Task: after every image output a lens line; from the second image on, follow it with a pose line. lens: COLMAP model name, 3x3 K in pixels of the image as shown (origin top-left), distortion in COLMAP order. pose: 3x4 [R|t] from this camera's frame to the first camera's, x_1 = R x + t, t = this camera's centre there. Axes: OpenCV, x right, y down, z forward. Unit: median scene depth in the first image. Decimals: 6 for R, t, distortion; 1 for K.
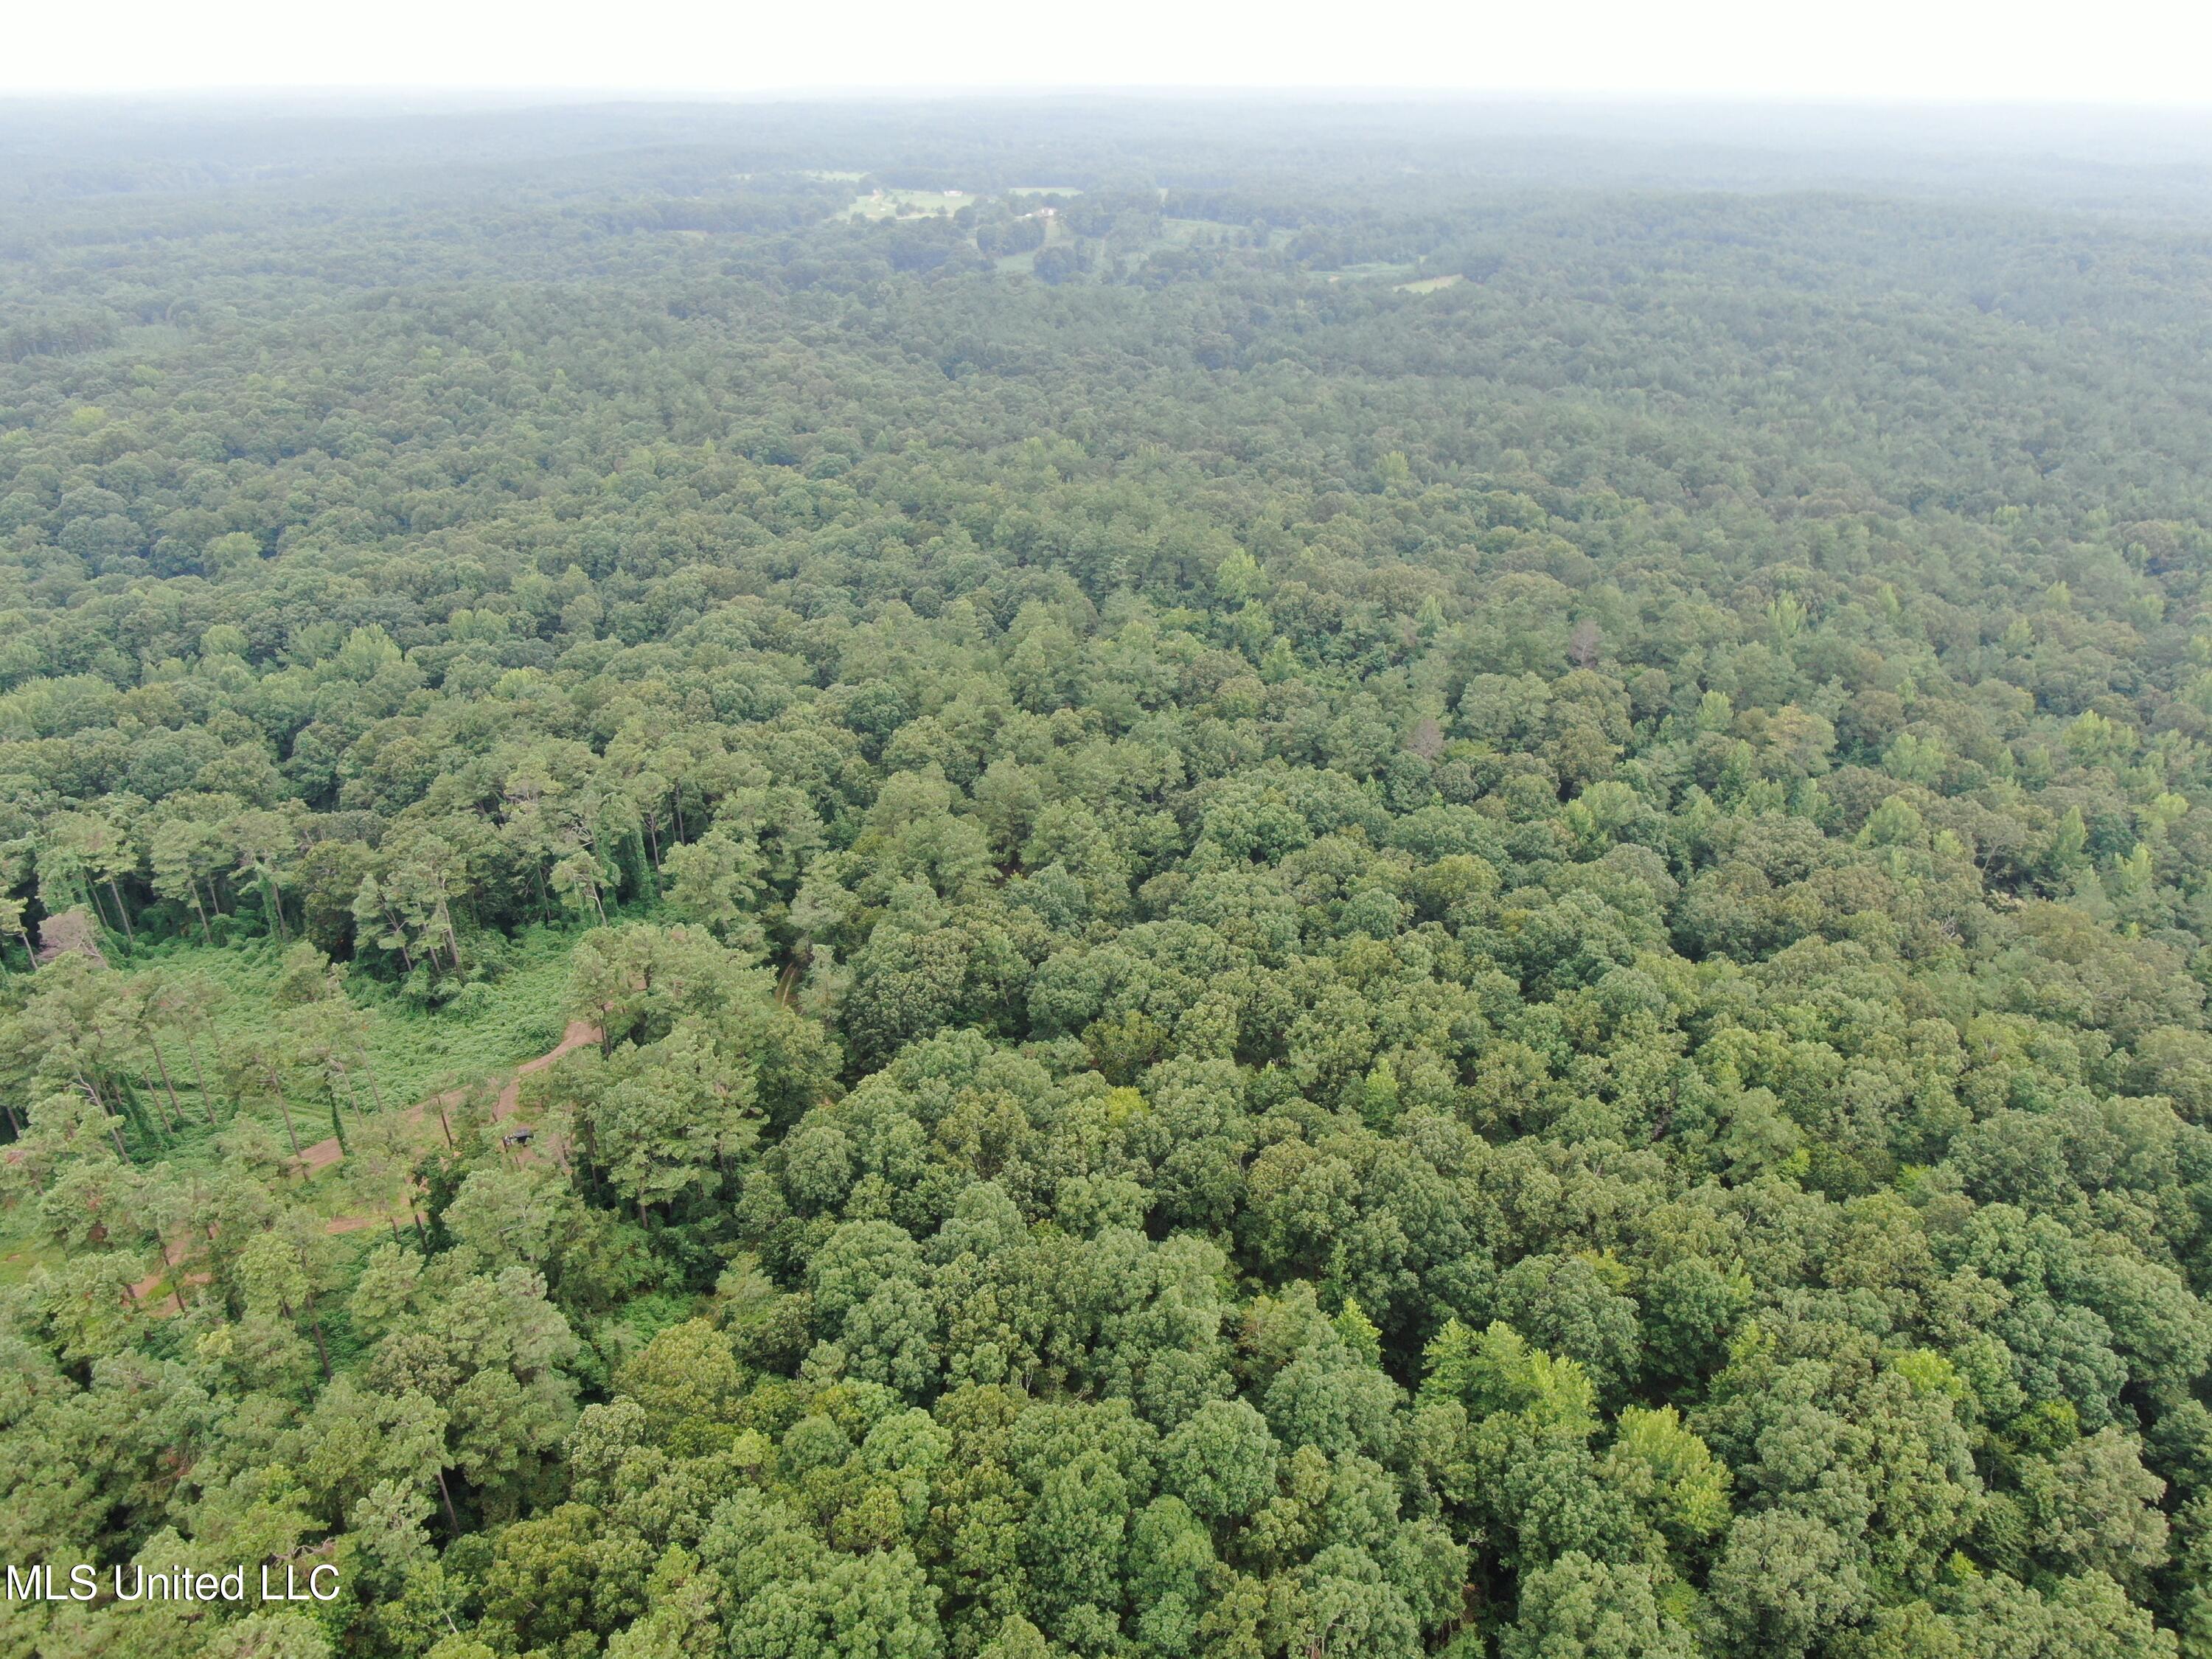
lens RADIAL K [[1586.7, 0, 1106.1], [0, 1586.7, 834.8], [0, 0, 1]] dist [-0.023685, 0.009733]
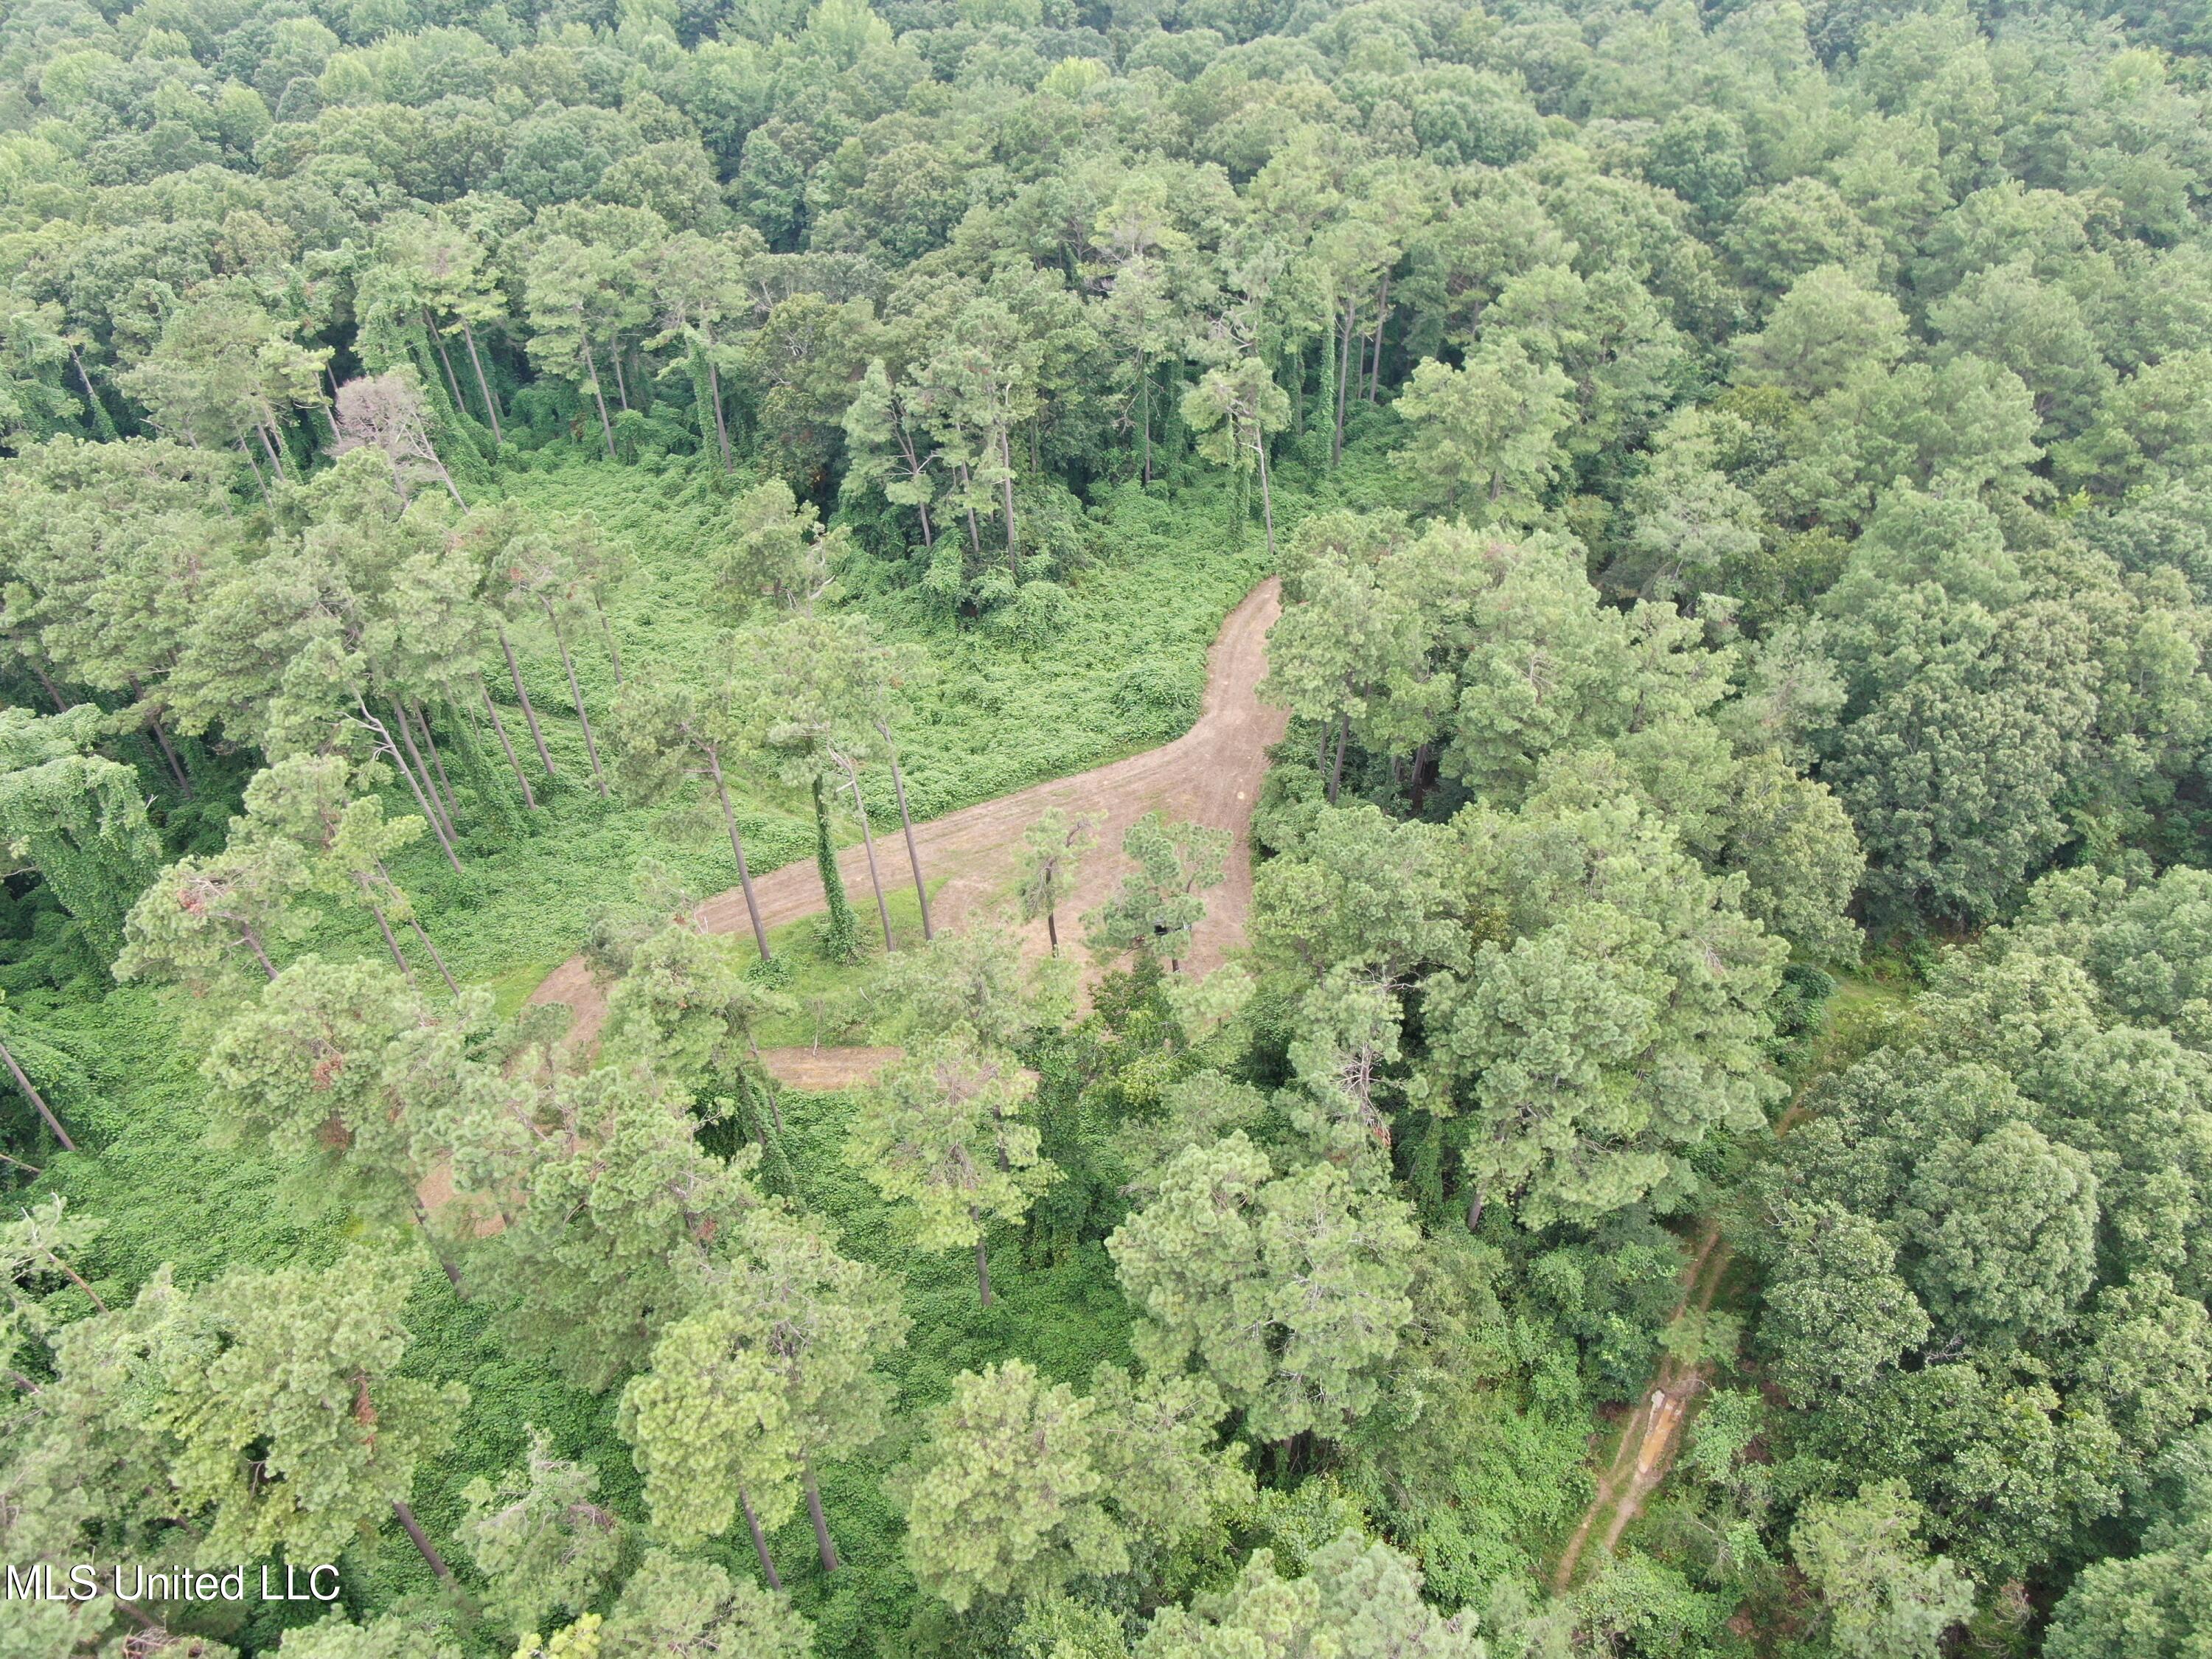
lens RADIAL K [[1598.8, 0, 1097.4], [0, 1598.8, 847.7], [0, 0, 1]] dist [-0.021118, 0.005824]
pose [[0.965343, 0.160845, -0.205529, -0.240817], [-0.100748, 0.956134, 0.275060, 0.025407], [0.240755, -0.244820, 0.939202, 0.437214]]
